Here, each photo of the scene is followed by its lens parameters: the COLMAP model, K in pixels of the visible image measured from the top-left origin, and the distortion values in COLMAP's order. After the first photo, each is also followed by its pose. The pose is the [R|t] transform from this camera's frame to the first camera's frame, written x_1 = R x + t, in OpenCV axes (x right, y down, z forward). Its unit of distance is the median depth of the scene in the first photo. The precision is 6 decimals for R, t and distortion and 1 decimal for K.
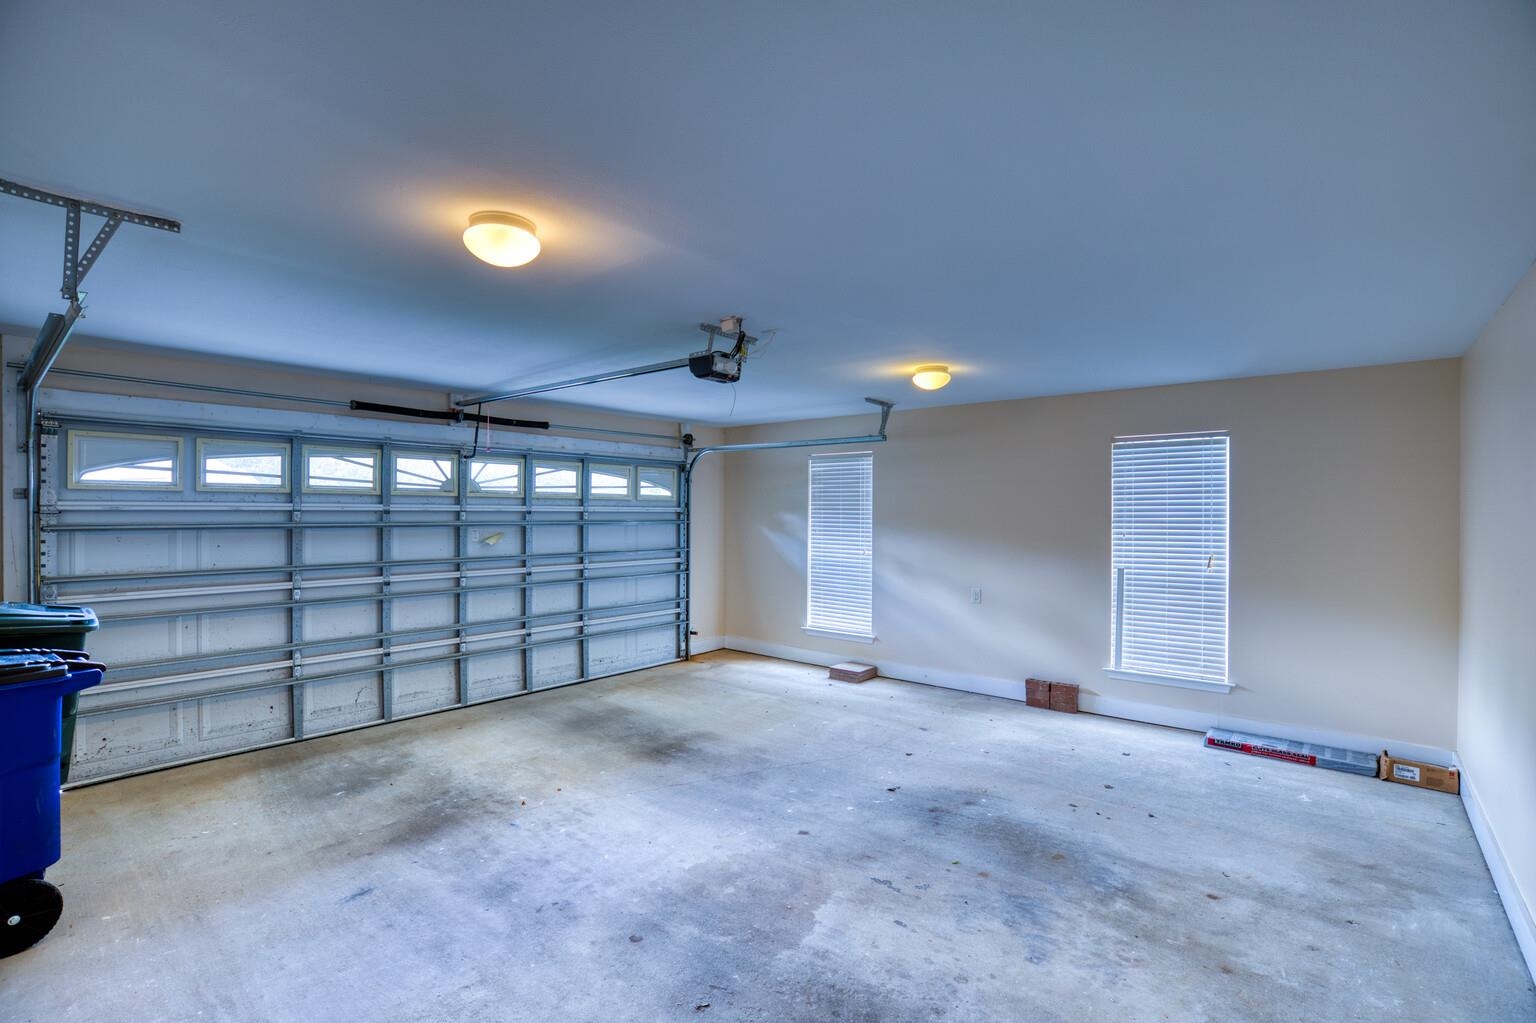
lens RADIAL K [[701.8, 0, 775.7], [0, 701.8, 513.0], [0, 0, 1]] dist [-0.012843, 0.001847]
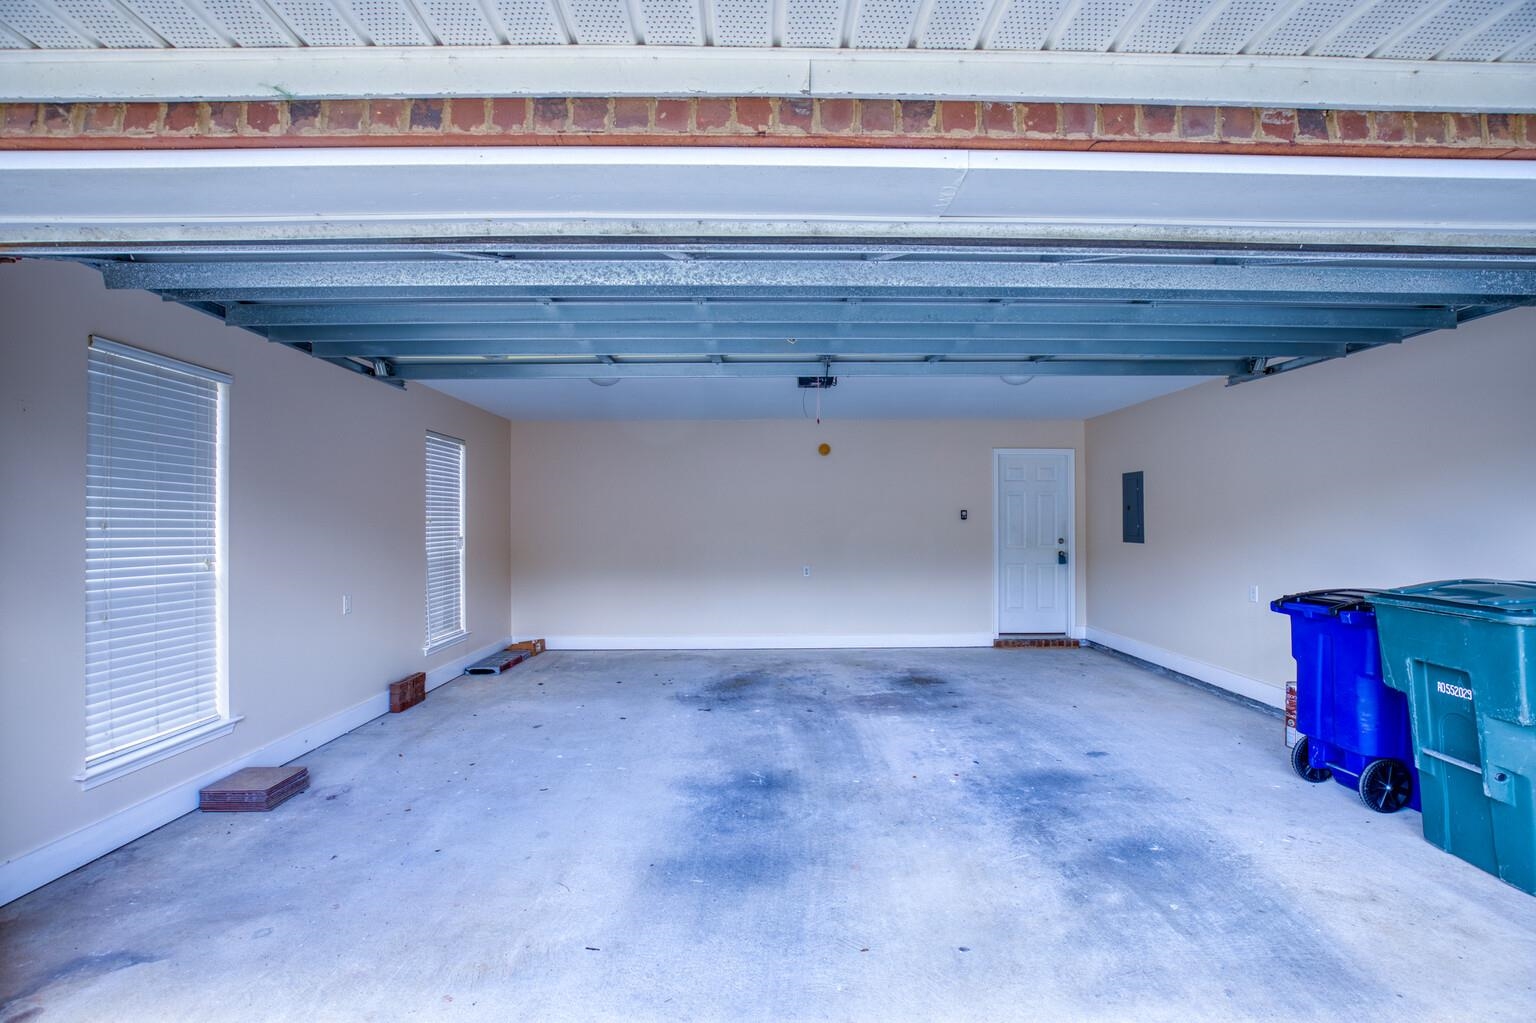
lens RADIAL K [[701.8, 0, 774.6], [0, 701.8, 517.1], [0, 0, 1]] dist [-0.012843, 0.001847]
pose [[-0.654802, 0.004782, 0.755785, -0.938080], [-0.002174, 0.999964, -0.008211, 0.048484], [-0.755797, -0.007020, -0.654768, 1.829286]]
